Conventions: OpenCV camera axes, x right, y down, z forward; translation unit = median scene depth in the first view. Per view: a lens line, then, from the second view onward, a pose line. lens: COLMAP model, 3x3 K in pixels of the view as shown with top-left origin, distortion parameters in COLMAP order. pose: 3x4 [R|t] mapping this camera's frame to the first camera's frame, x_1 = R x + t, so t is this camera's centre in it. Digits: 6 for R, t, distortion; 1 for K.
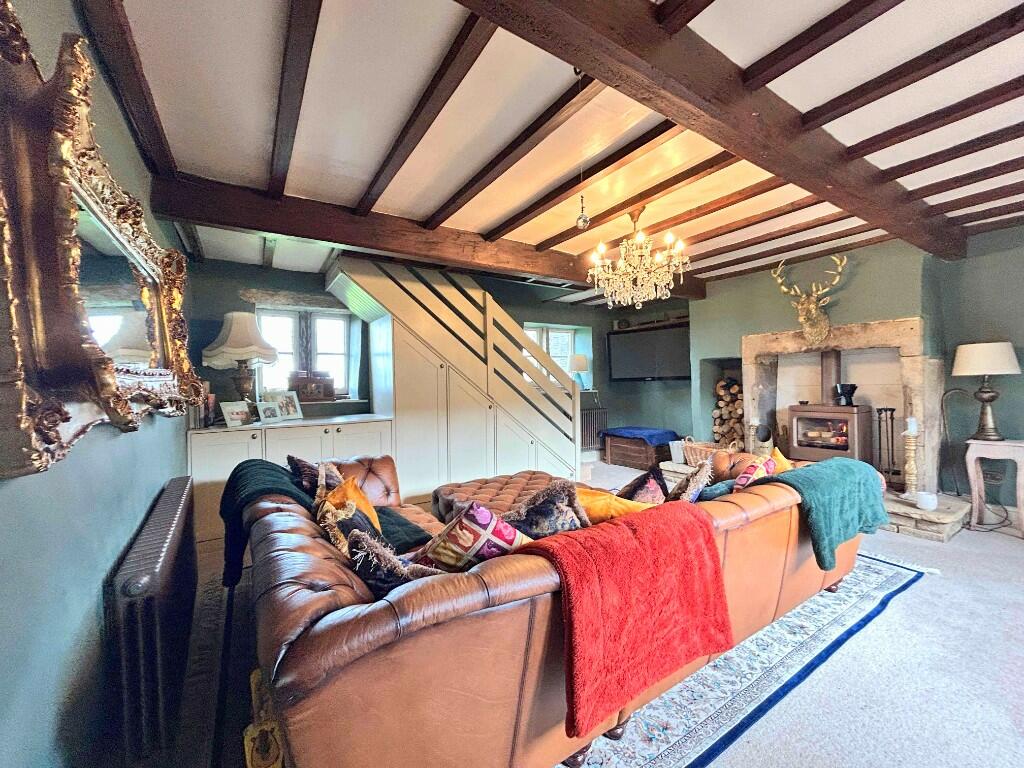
lens RADIAL K [[410.3, 0, 512.9], [0, 410.3, 383.7], [0, 0, 1]] dist [-0.000324, 0.000390]
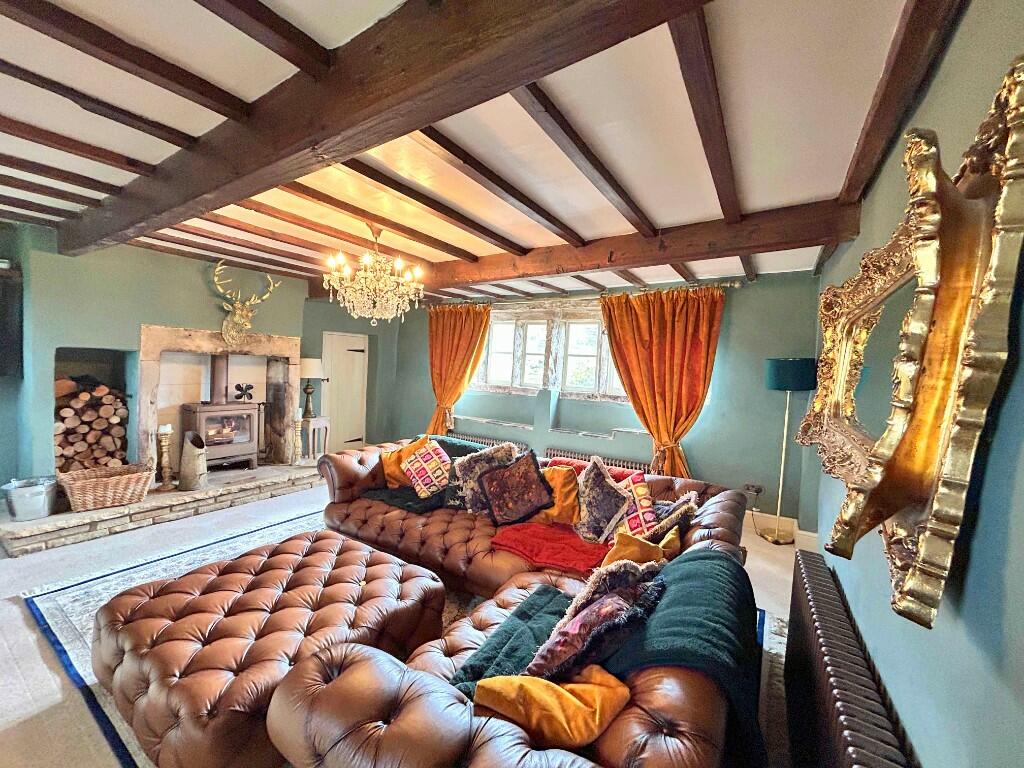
lens RADIAL K [[410.3, 0, 515.2], [0, 410.3, 386.8], [0, 0, 1]] dist [-0.000324, 0.000390]
pose [[-0.413883, -0.041178, 0.909398, -0.747090], [-0.031370, 0.999028, 0.030960, -0.069588], [-0.909789, -0.015714, -0.414773, 1.078435]]
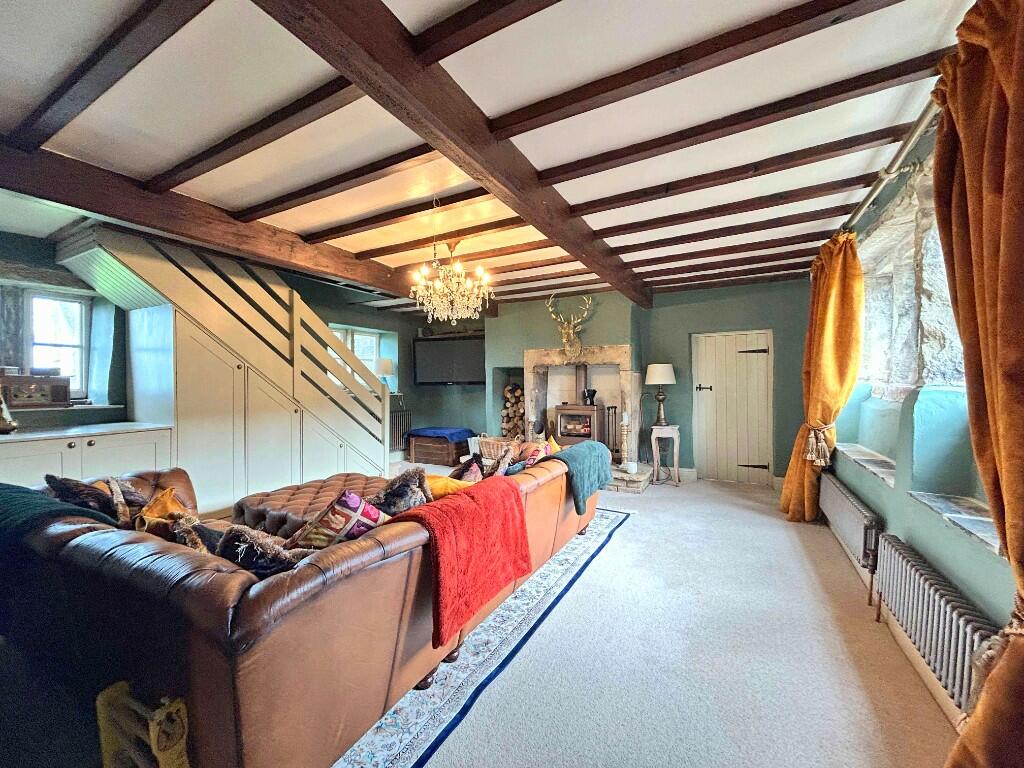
lens RADIAL K [[410.3, 0, 511.5], [0, 410.3, 385.2], [0, 0, 1]] dist [-0.000324, 0.000390]
pose [[0.878438, 0.010863, 0.477733, -0.108403], [-0.009663, 0.999941, -0.004970, -0.004785], [-0.477759, -0.000250, 0.878491, -0.116699]]
